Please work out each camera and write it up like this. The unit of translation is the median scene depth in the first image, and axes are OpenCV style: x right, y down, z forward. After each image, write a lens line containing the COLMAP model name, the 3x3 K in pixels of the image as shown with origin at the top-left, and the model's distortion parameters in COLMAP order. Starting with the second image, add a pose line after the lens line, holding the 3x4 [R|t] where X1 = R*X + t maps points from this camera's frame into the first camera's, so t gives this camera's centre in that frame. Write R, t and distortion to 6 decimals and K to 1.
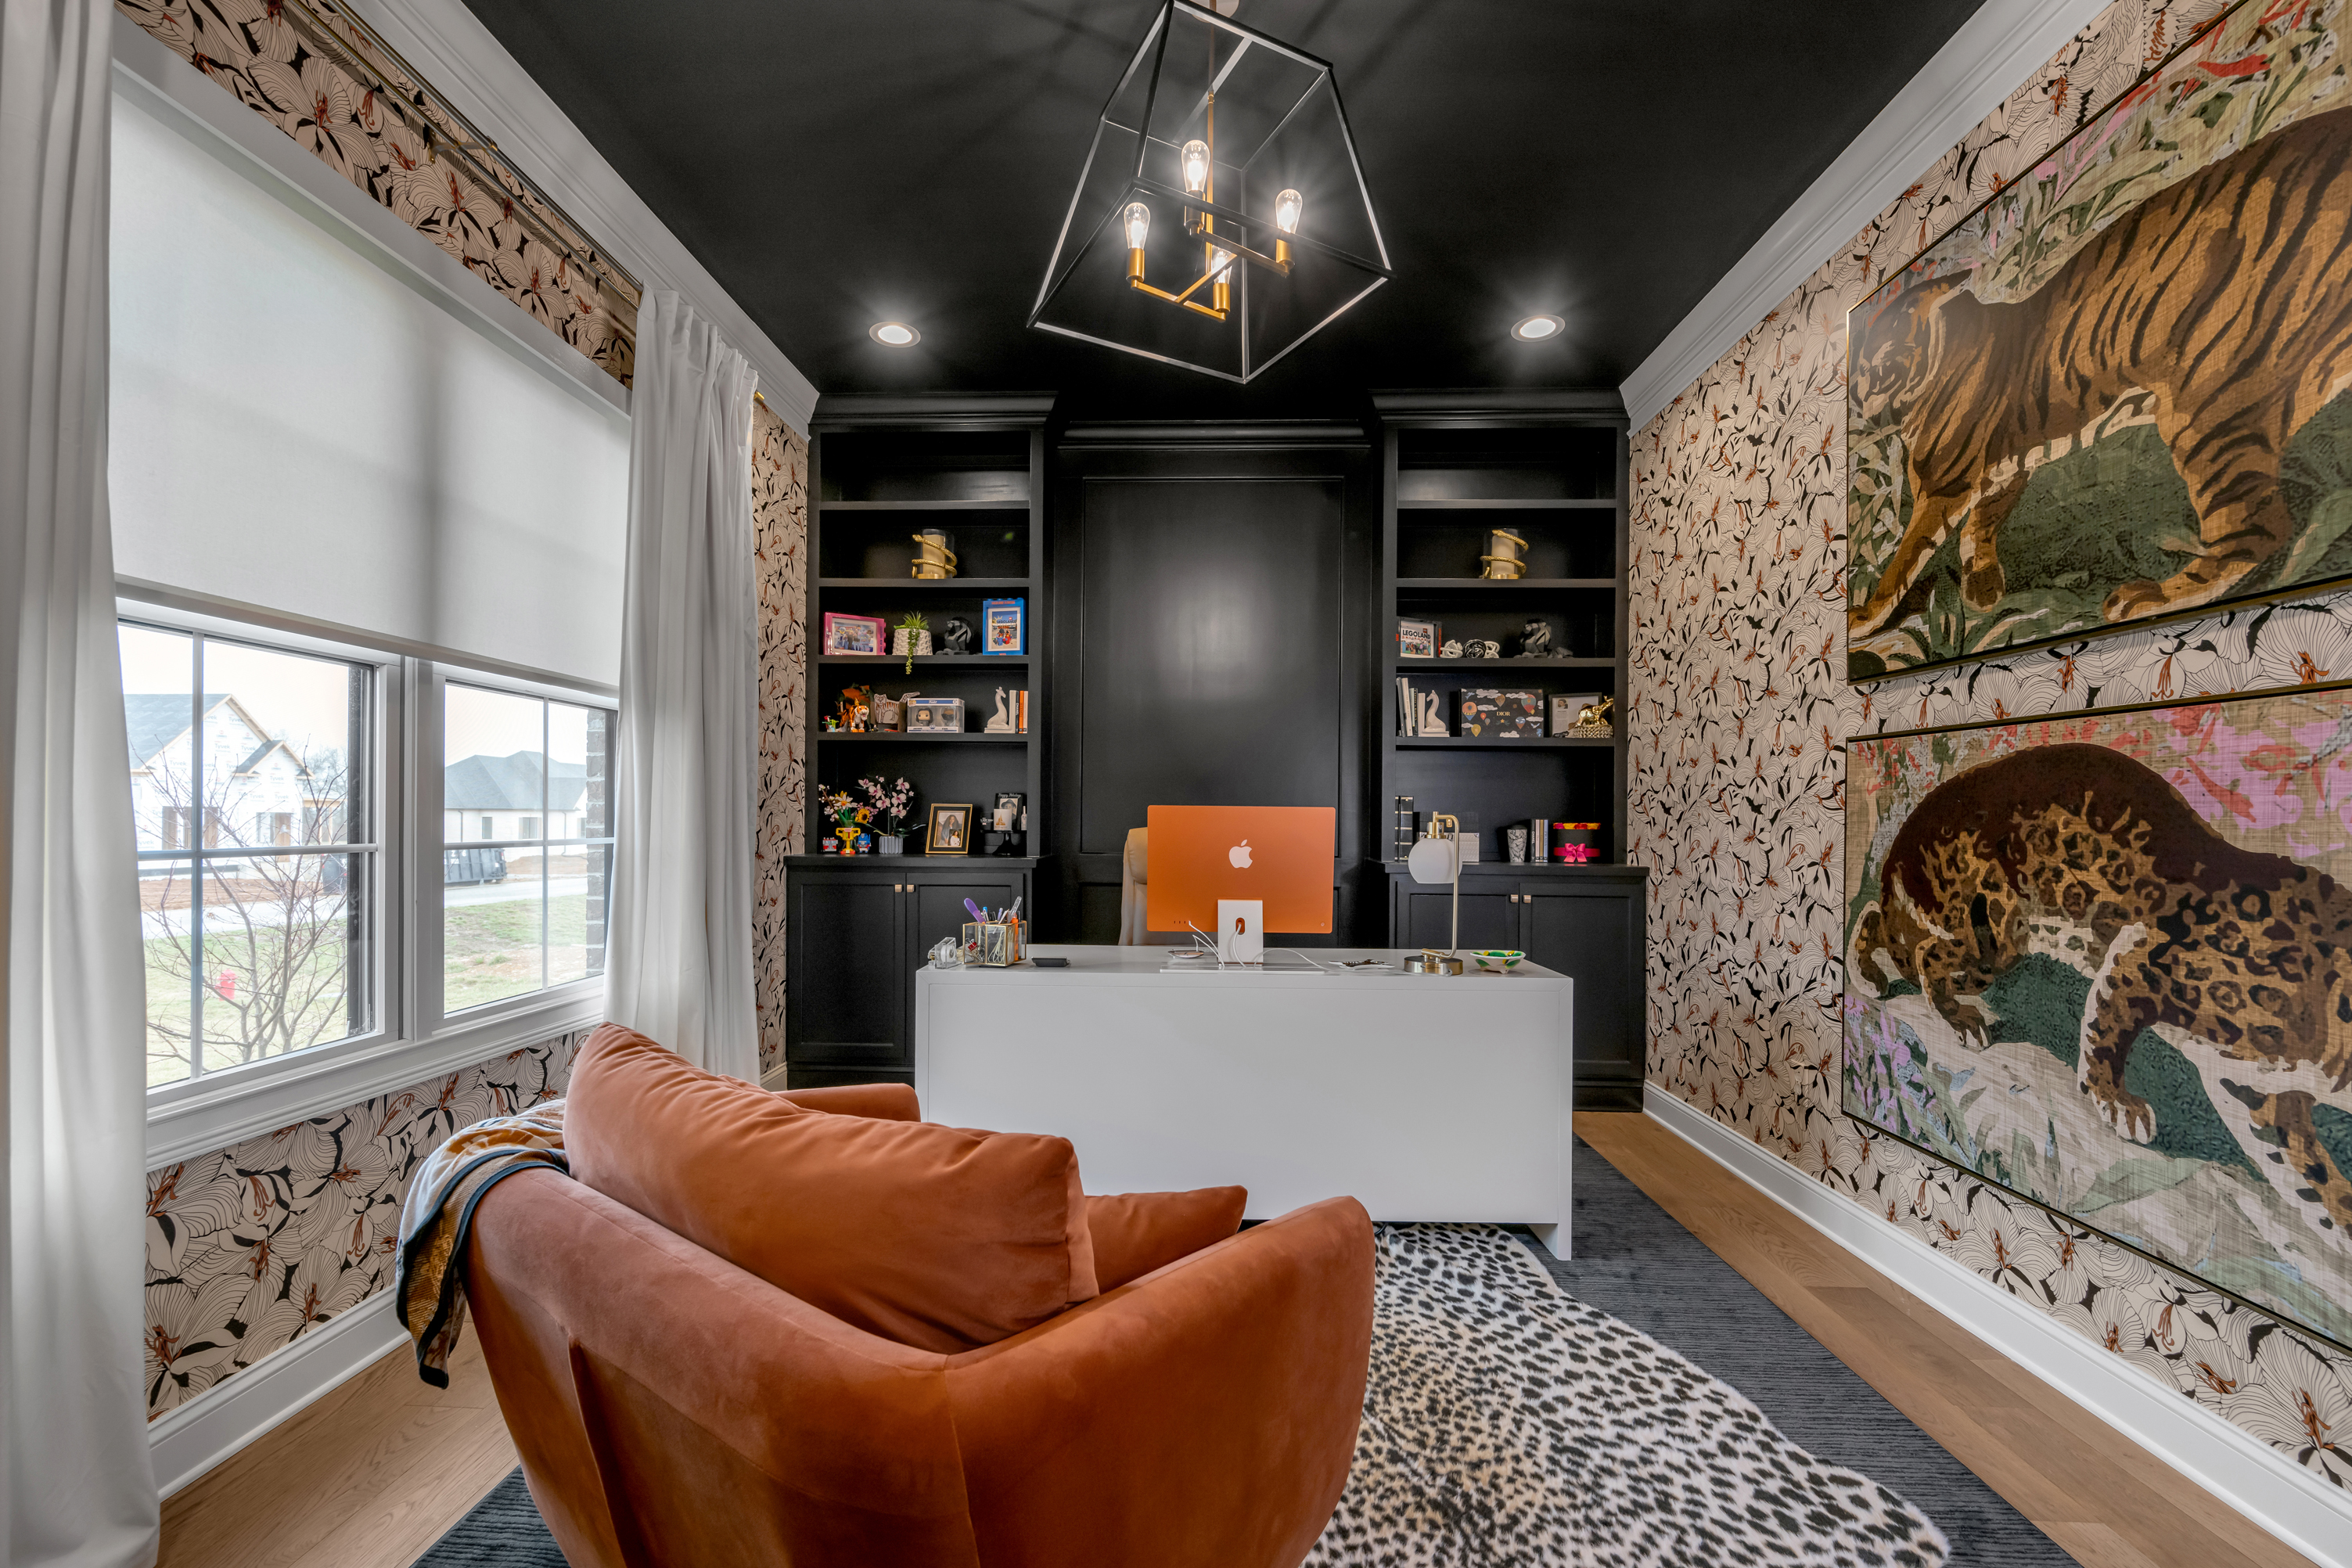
lens RADIAL K [[955.8, 0, 1172.9], [0, 955.8, 840.3], [0, 0, 1]] dist [-0.001980, 0.000317]
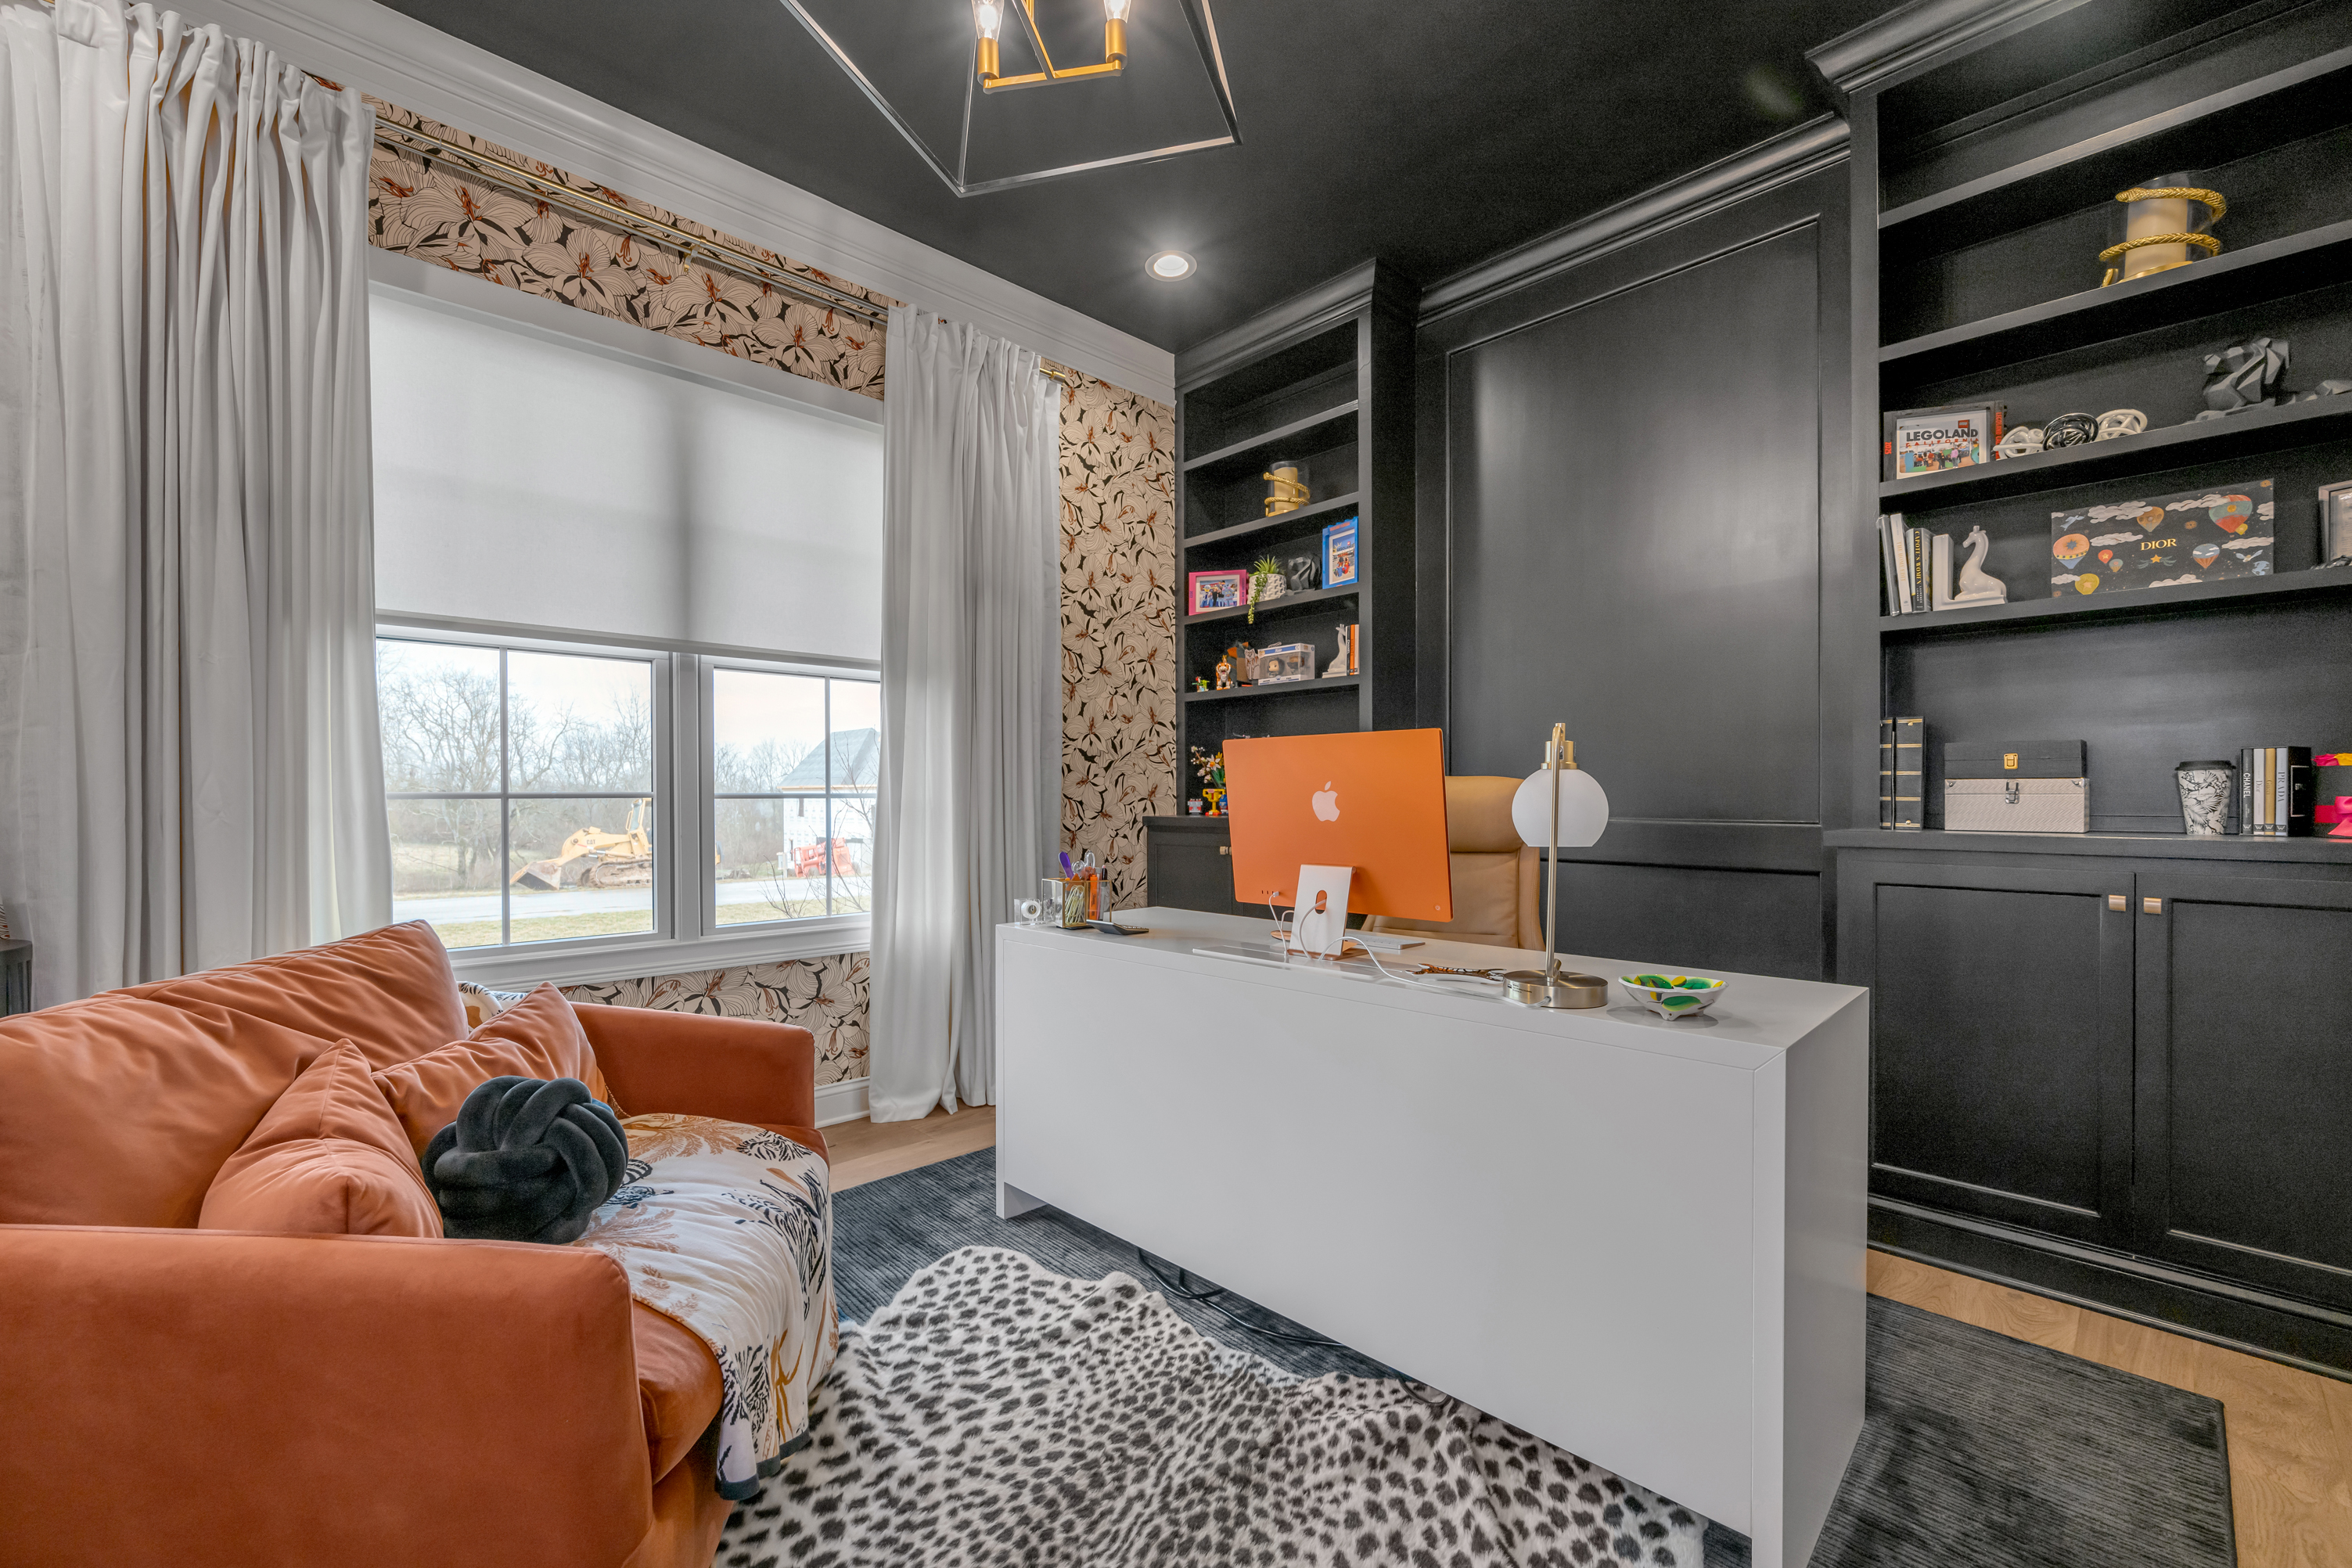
lens RADIAL K [[963.9, 0, 1187.6], [0, 963.9, 825.0], [0, 0, 1]] dist [-0.004794, -0.000270]
pose [[0.721085, 0.008753, -0.692791, 0.497242], [-0.006822, 0.999961, 0.005533, 0.028489], [0.692813, 0.000736, 0.721117, 0.407857]]
